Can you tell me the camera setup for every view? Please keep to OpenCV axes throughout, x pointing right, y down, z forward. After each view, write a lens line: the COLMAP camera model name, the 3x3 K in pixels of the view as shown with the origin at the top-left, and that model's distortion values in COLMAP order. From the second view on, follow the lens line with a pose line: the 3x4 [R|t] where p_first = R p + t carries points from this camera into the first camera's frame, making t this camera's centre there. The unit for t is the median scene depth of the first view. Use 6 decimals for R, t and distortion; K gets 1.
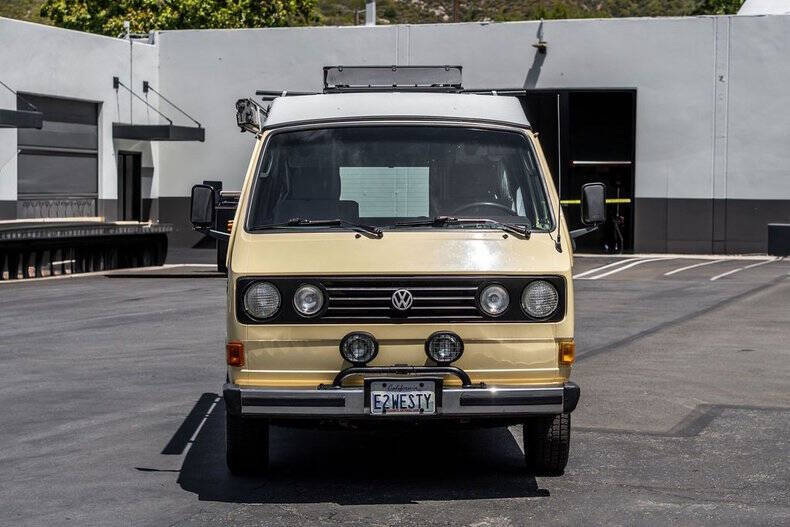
lens RADIAL K [[1922.9, 0, 389.8], [0, 1922.9, 292.9], [0, 0, 1]] dist [0.088334, 0.000000]
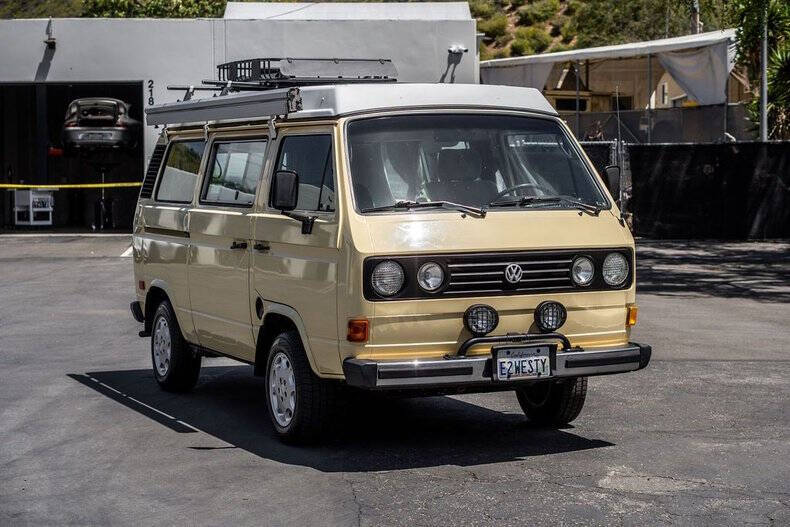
lens RADIAL K [[1734.6, 0, 396.0], [0, 1734.6, 259.5], [0, 0, 1]] dist [-0.036943, 0.000000]
pose [[0.924222, -0.027950, 0.380831, -0.427219], [0.029617, 0.999560, 0.001484, -0.007722], [-0.380705, 0.009908, 0.924643, 0.117798]]
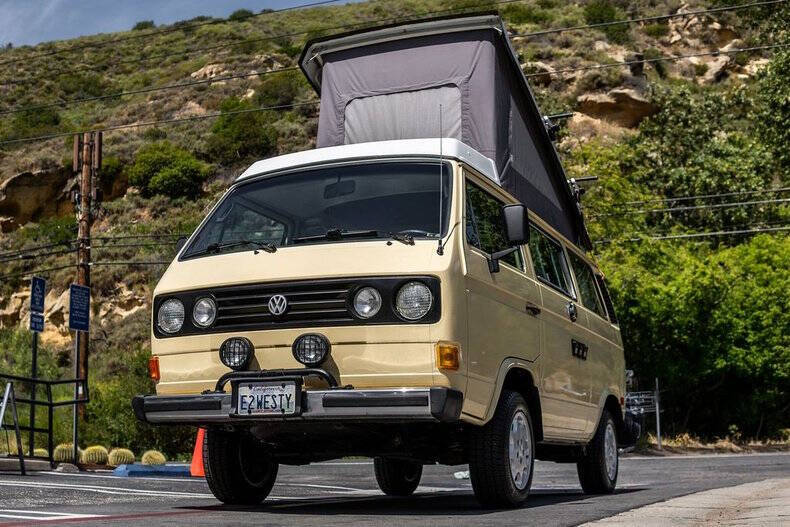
lens RADIAL K [[1172.1, 0, 391.3], [0, 1172.1, 270.0], [0, 0, 1]] dist [-0.244492, 0.000000]
pose [[0.916165, -0.071201, -0.394426, 0.304744], [-0.020941, 0.974246, -0.224512, 0.122506], [0.400253, 0.213950, 0.891079, 0.469486]]
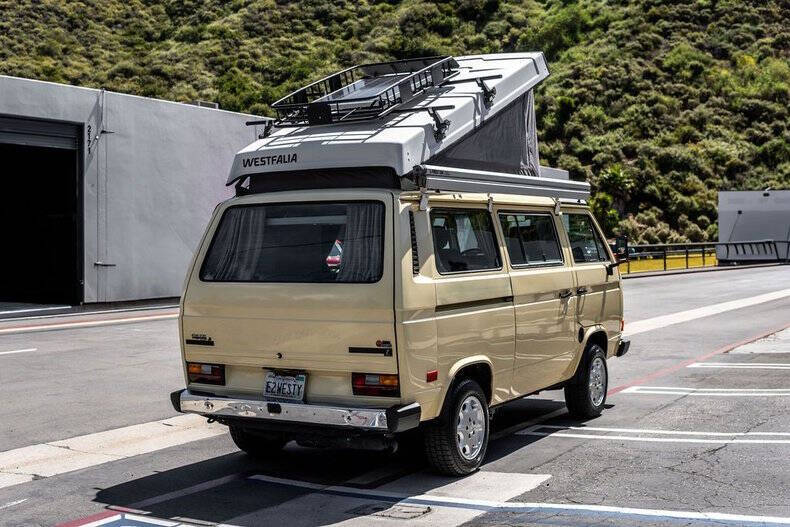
lens RADIAL K [[1092.1, 0, 421.0], [0, 1092.1, 269.5], [0, 0, 1]] dist [-0.102806, 0.000000]
pose [[-0.856086, 0.000515, 0.516833, -0.464986], [0.047688, 0.995812, 0.077999, -0.116481], [-0.514628, 0.091420, -0.852526, 2.029168]]
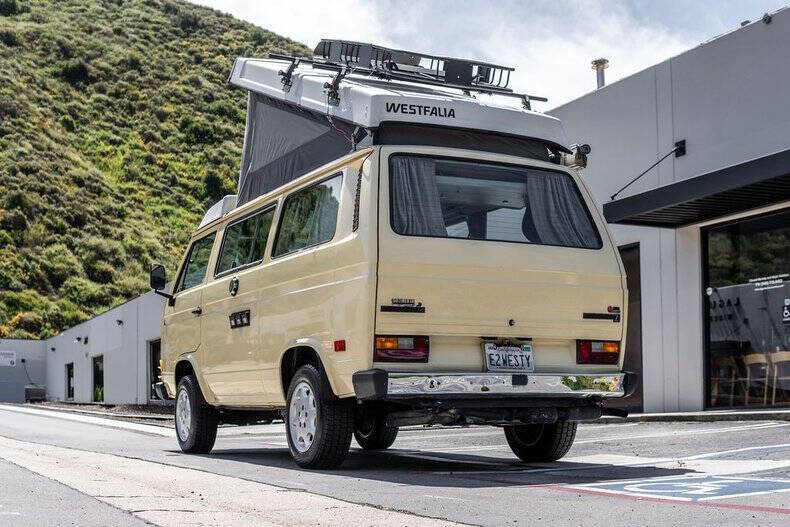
lens RADIAL K [[1092.1, 0, 366.7], [0, 1092.1, 387.5], [0, 0, 1]] dist [-0.102806, 0.000000]
pose [[-0.916321, 0.005056, -0.400413, 0.332843], [-0.012582, 0.999063, 0.041406, 0.006199], [0.400247, 0.042979, -0.915399, 2.024297]]
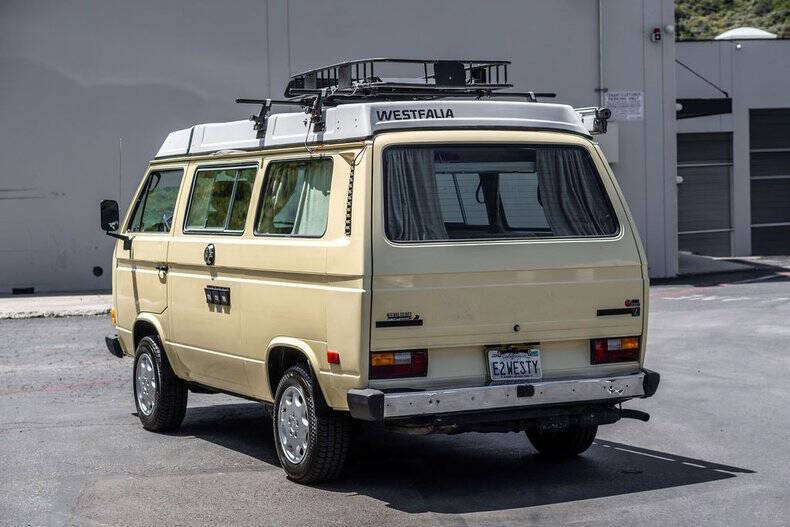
lens RADIAL K [[1734.6, 0, 388.4], [0, 1734.6, 259.0], [0, 0, 1]] dist [-0.036943, 0.000000]
pose [[-0.911941, 0.034889, -0.408836, 0.451017], [-0.001535, 0.996081, 0.088428, -0.130199], [0.410319, 0.081269, -0.908314, 2.305371]]
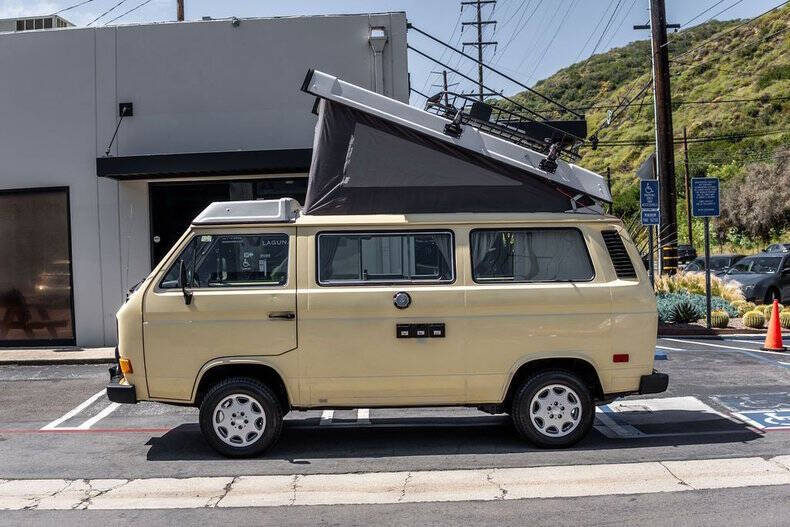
lens RADIAL K [[1054.2, 0, 393.5], [0, 1054.2, 267.3], [0, 0, 1]] dist [-0.118207, 0.000000]
pose [[-0.028628, 0.024604, -0.999287, 0.972835], [-0.038139, 0.998942, 0.025688, -0.083583], [0.998862, 0.038847, -0.027659, 1.259720]]
